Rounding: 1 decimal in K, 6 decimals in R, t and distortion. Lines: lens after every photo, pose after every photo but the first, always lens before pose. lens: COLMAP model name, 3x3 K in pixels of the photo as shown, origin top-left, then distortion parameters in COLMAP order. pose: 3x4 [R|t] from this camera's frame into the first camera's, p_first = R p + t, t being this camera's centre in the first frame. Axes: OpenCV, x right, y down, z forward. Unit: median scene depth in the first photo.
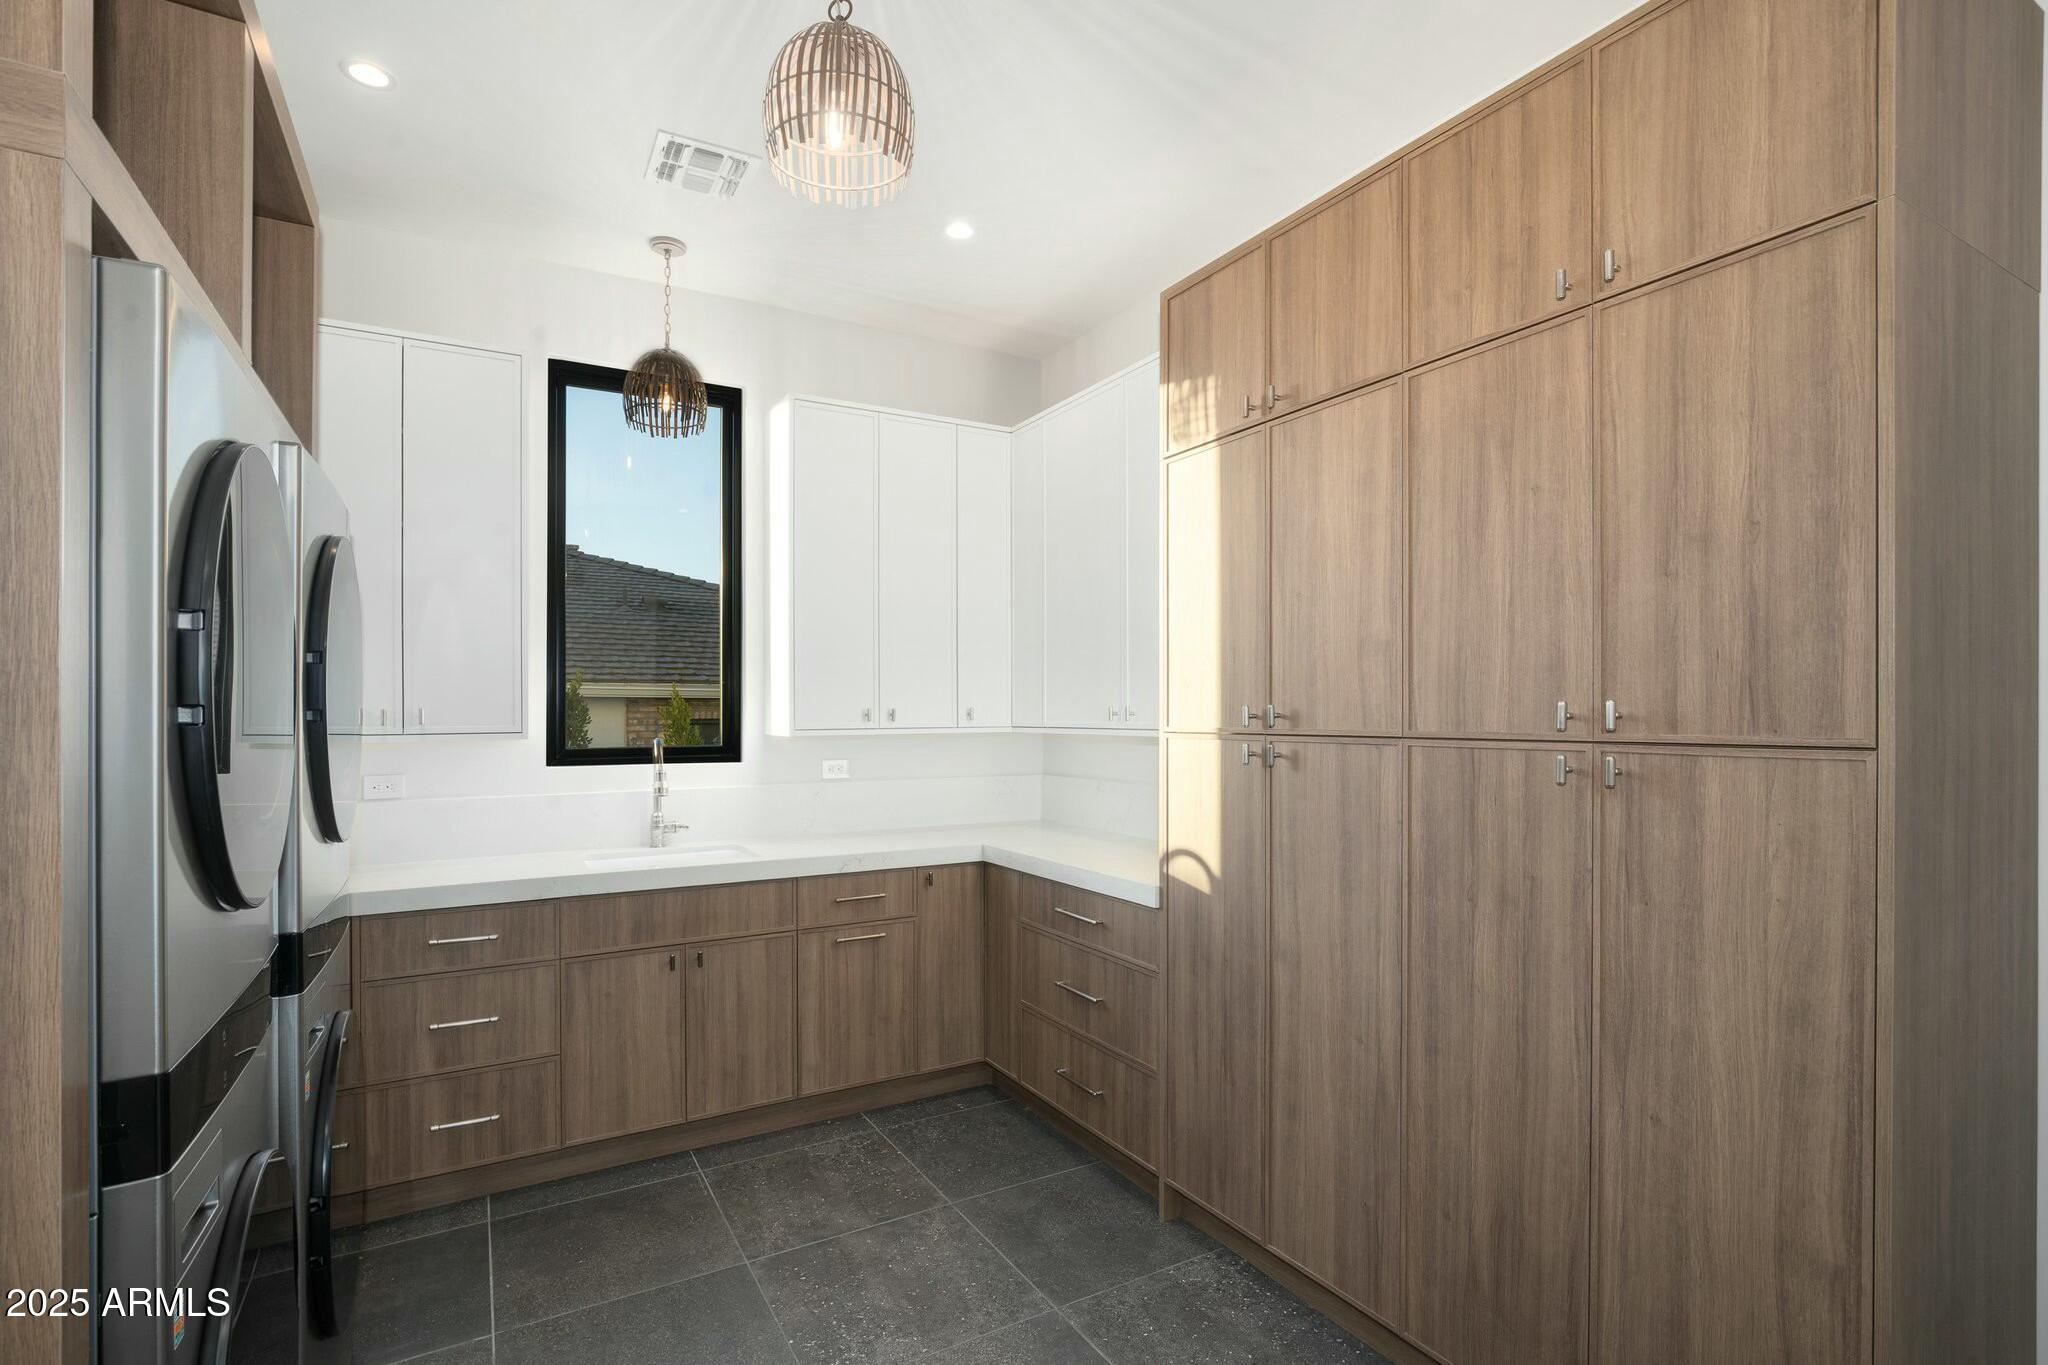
lens RADIAL K [[1031.2, 0, 1002.6], [0, 1031.2, 713.8], [0, 0, 1]] dist [0.000413, 0.000157]
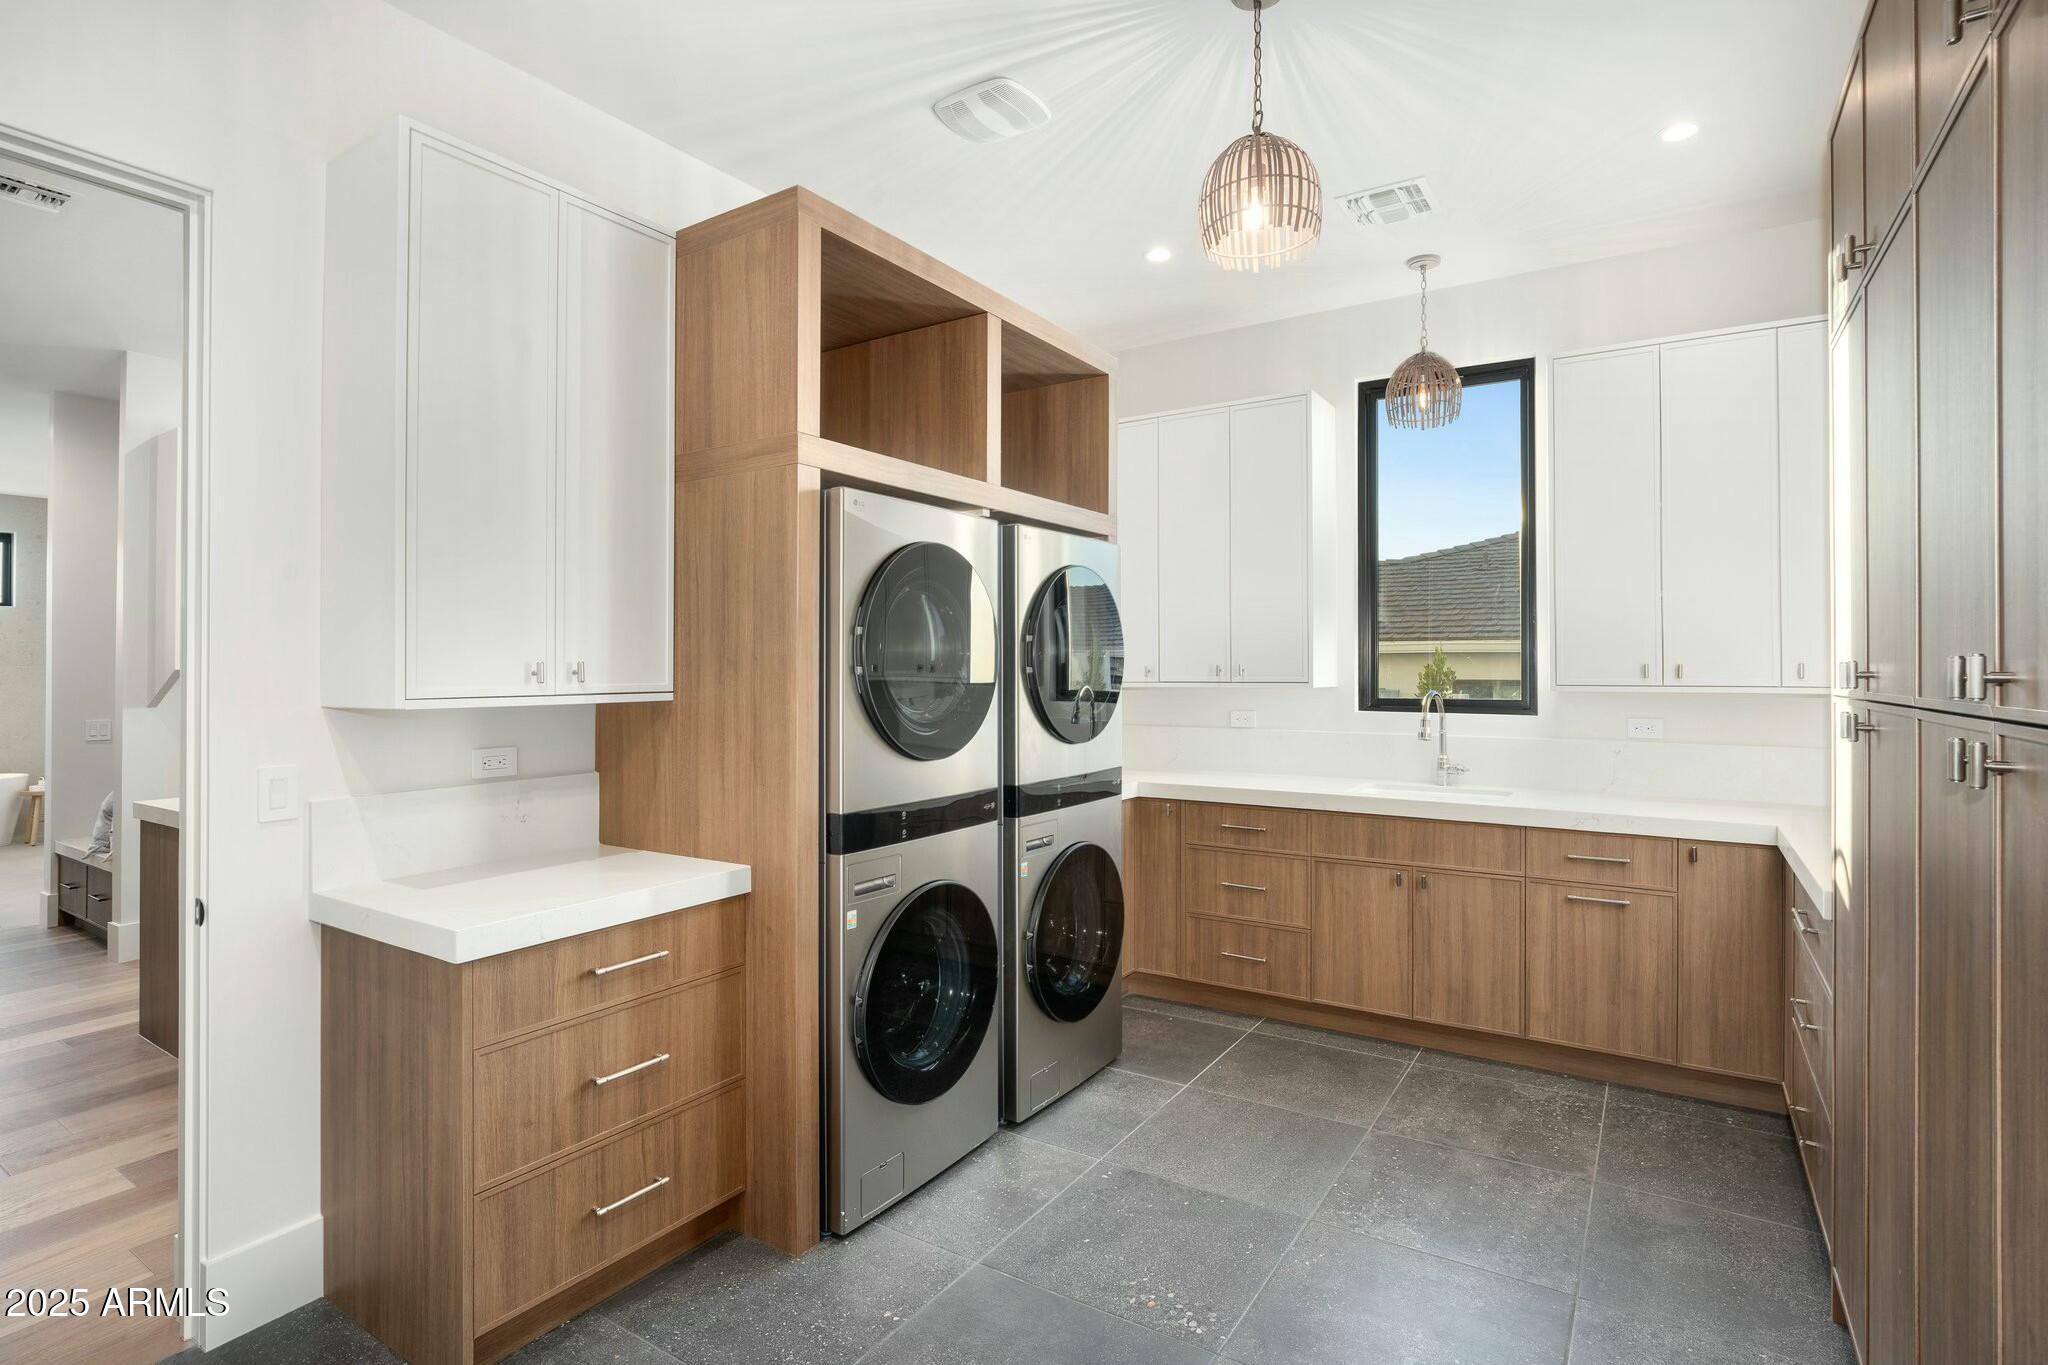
lens RADIAL K [[980.4, 0, 1024.0], [0, 980.4, 682.5], [0, 0, 1]] dist [-0.004055, -0.000184]
pose [[0.464307, 0.018129, -0.885489, 0.443527], [-0.003908, 0.999823, 0.018420, -0.003168], [0.885666, -0.005092, 0.464296, 0.096210]]
